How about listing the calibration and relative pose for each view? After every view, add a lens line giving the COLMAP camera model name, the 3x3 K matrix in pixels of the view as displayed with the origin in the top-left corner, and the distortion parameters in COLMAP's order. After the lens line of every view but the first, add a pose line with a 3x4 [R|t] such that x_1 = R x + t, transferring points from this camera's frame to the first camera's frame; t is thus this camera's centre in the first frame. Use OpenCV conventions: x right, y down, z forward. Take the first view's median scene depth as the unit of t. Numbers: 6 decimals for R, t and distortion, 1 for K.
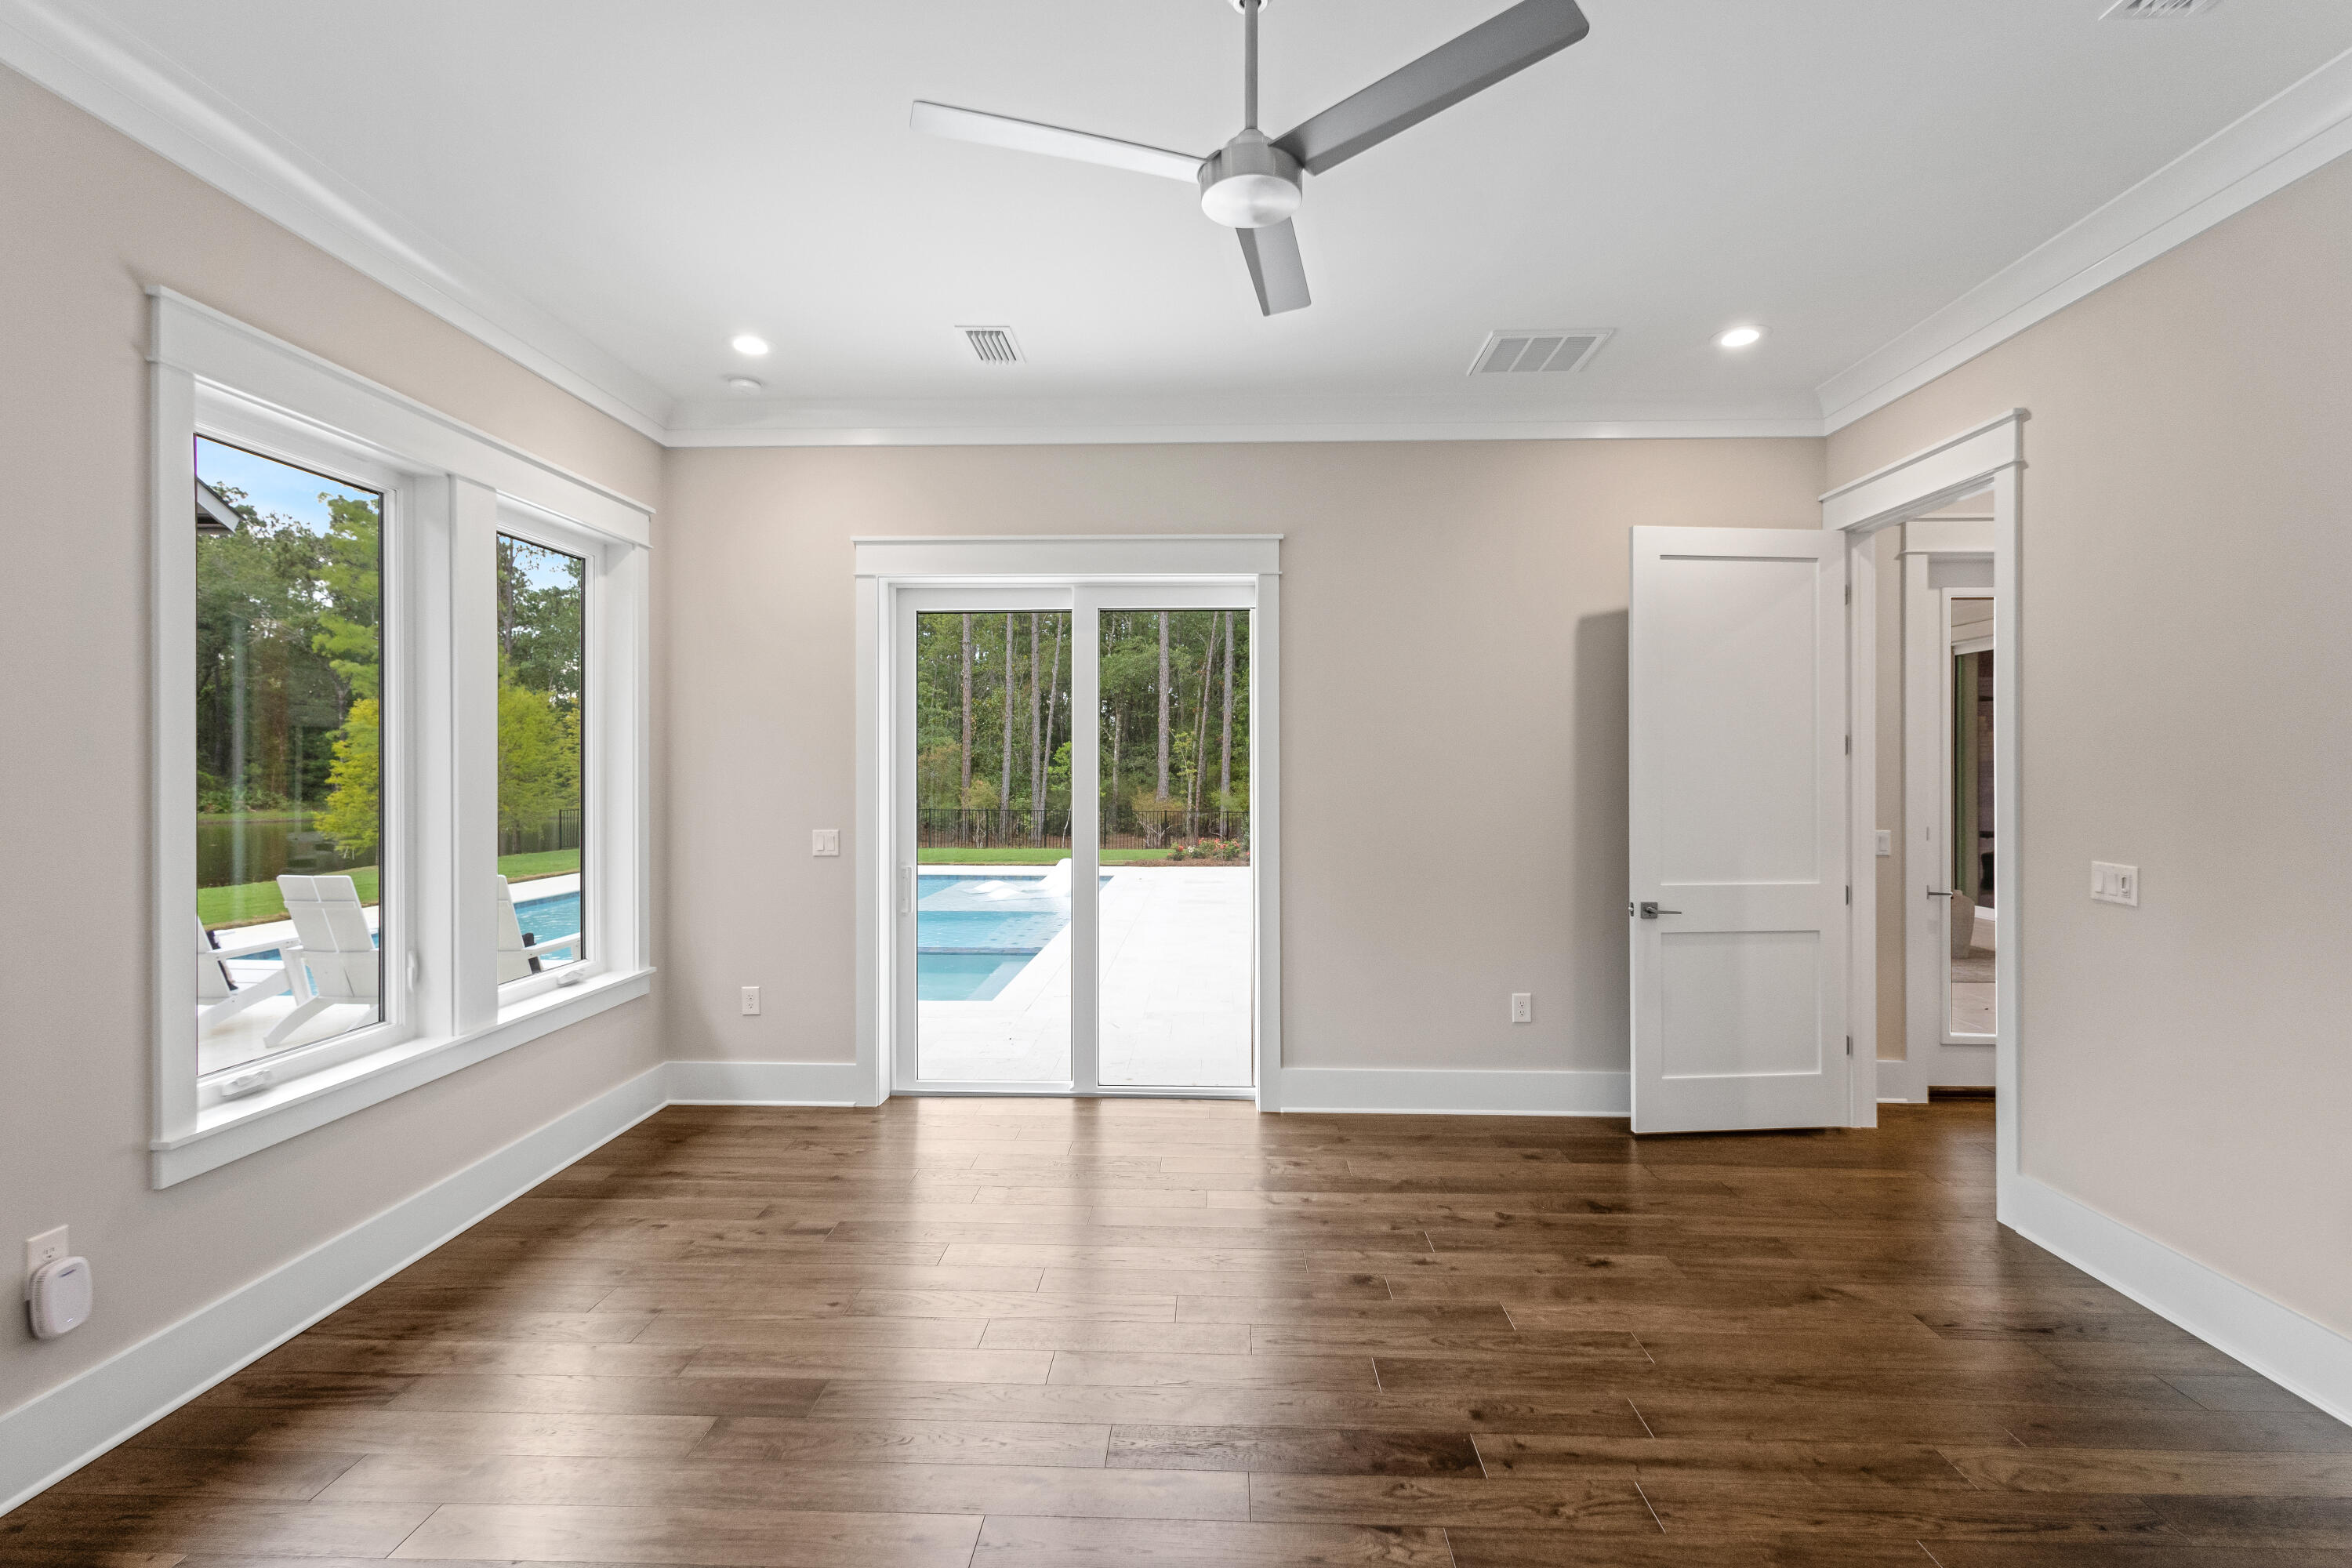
lens RADIAL K [[1094.1, 0, 1177.7], [0, 1094.1, 780.1], [0, 0, 1]] dist [0.000083, 0.000000]
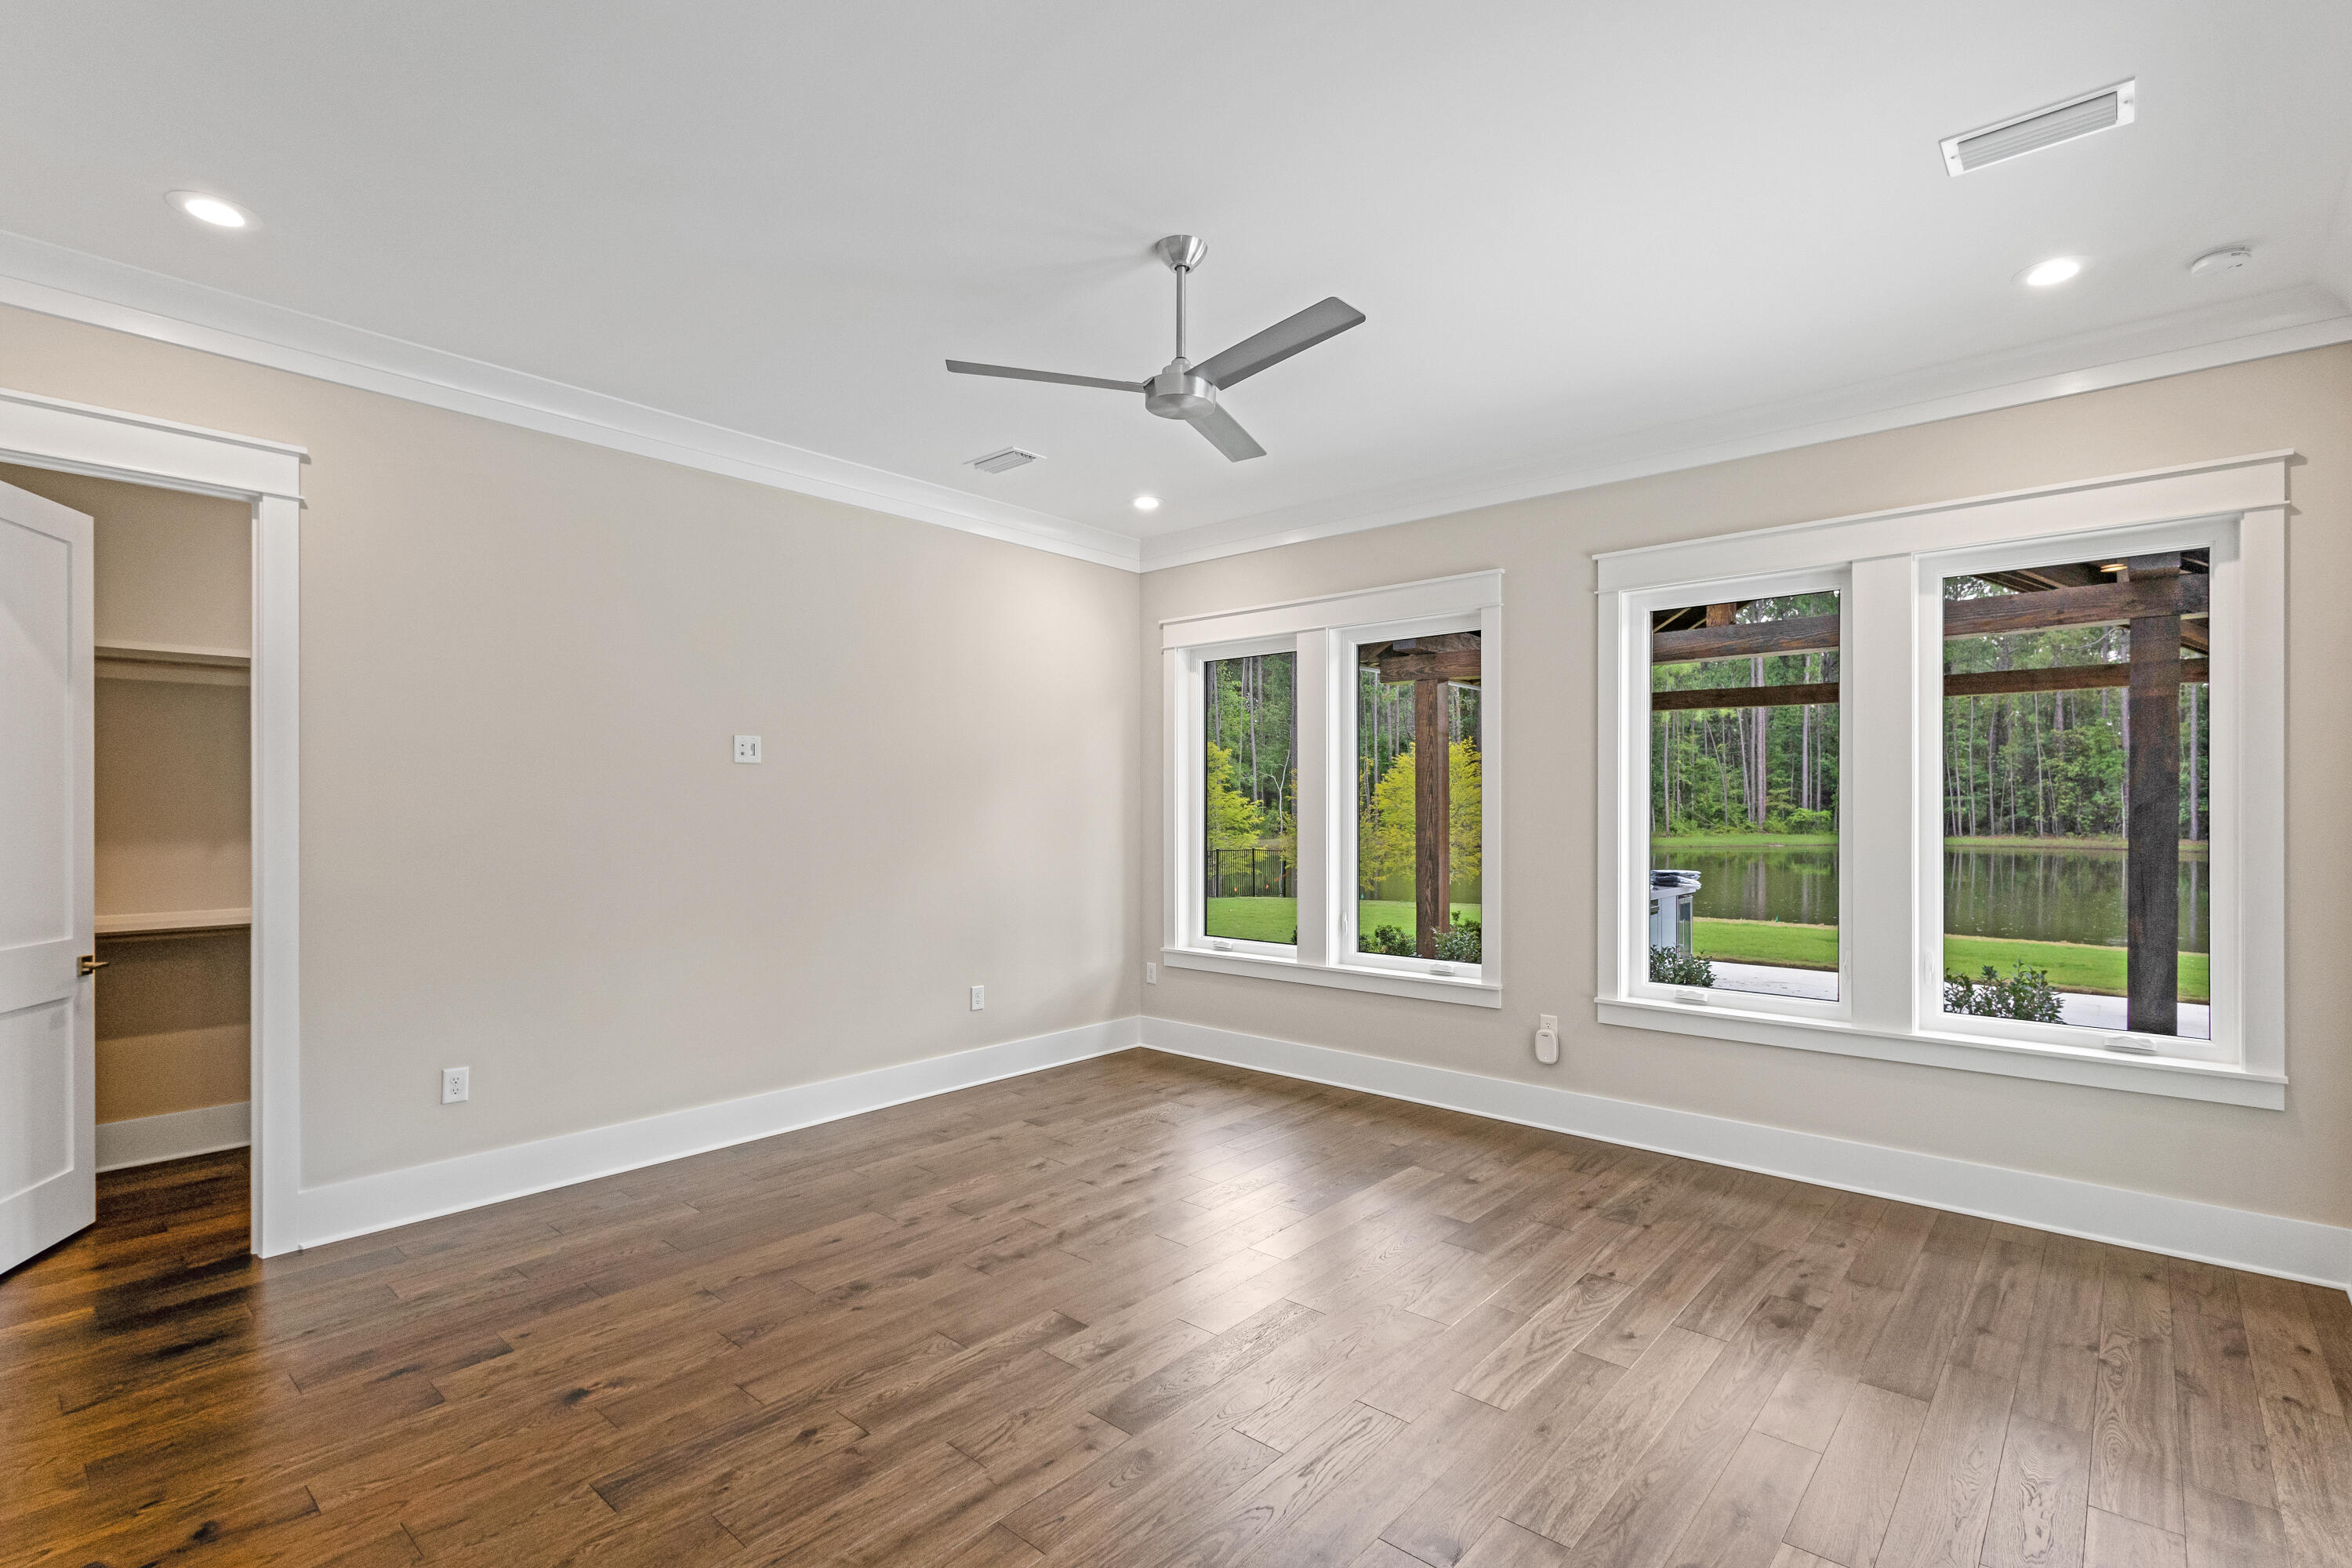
lens RADIAL K [[1094.1, 0, 1185.0], [0, 1094.1, 816.9], [0, 0, 1]] dist [0.000083, 0.000000]
pose [[-0.635510, 0.003243, -0.772086, 1.011057], [-0.009323, 0.999886, 0.011874, -0.006092], [0.772037, 0.014744, -0.635407, 1.646455]]
